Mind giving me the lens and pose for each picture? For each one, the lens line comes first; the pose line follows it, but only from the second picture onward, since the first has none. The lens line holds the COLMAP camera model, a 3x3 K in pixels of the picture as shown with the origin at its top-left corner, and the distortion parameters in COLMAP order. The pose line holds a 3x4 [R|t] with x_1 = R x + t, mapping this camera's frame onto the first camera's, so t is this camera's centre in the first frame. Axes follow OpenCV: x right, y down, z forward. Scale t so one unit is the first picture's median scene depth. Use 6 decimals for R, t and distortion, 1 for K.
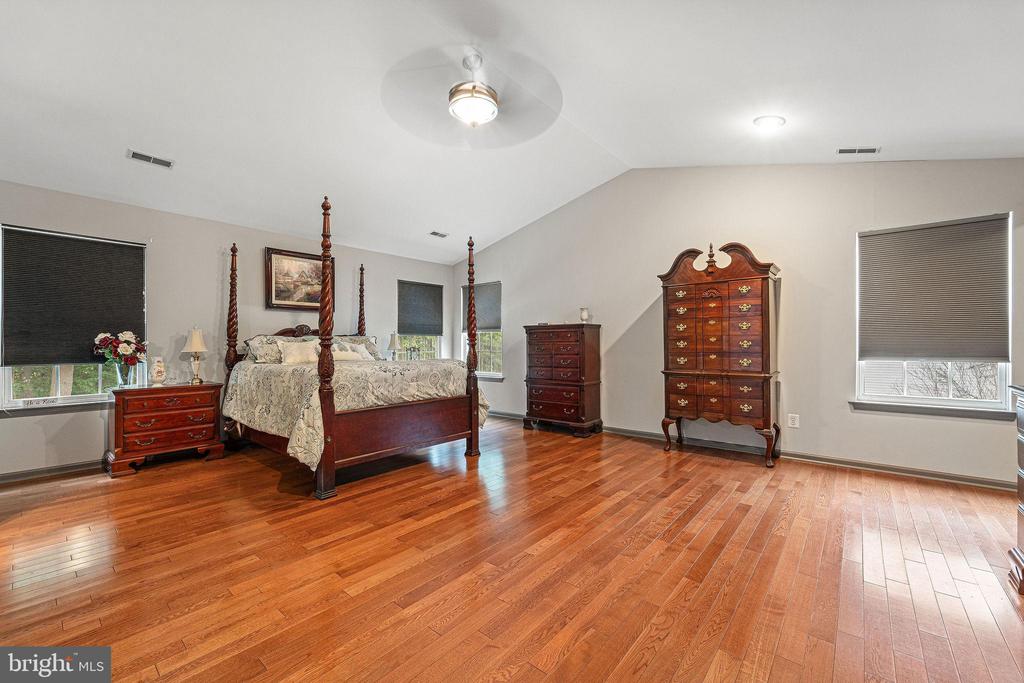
lens RADIAL K [[401.7, 0, 513.1], [0, 401.7, 338.9], [0, 0, 1]] dist [0.000961, -0.000453]
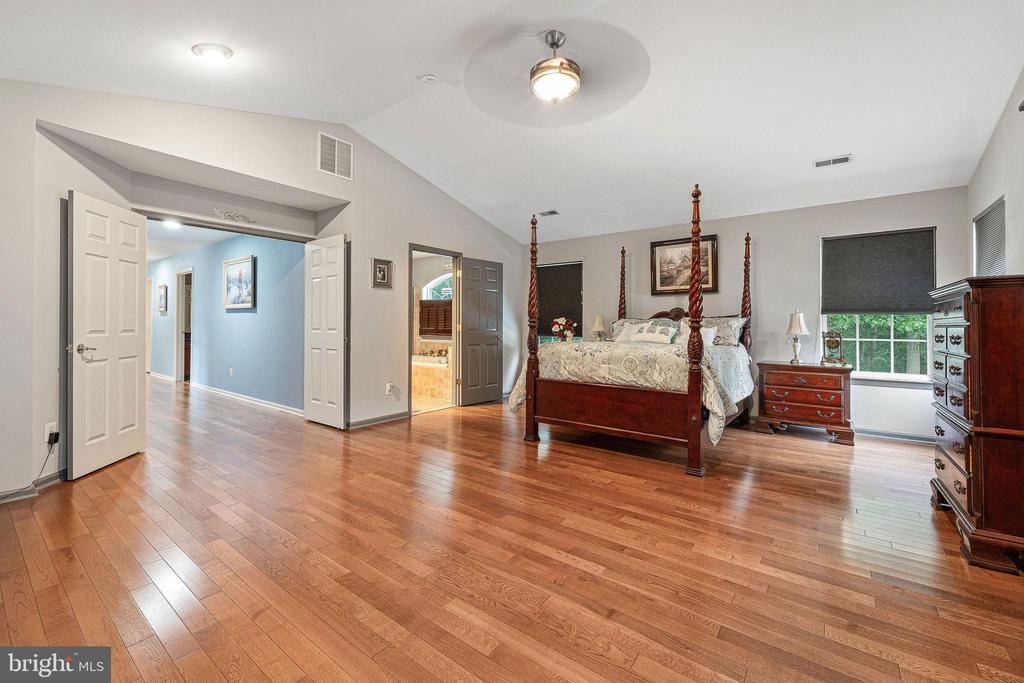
lens RADIAL K [[424.4, 0, 507.6], [0, 424.4, 325.5], [0, 0, 1]] dist [0.006100, -0.001084]
pose [[0.058865, -0.000943, -0.998265, 0.670277], [0.001953, 0.999998, -0.000830, 0.012160], [0.998264, -0.001900, 0.058867, 0.612216]]
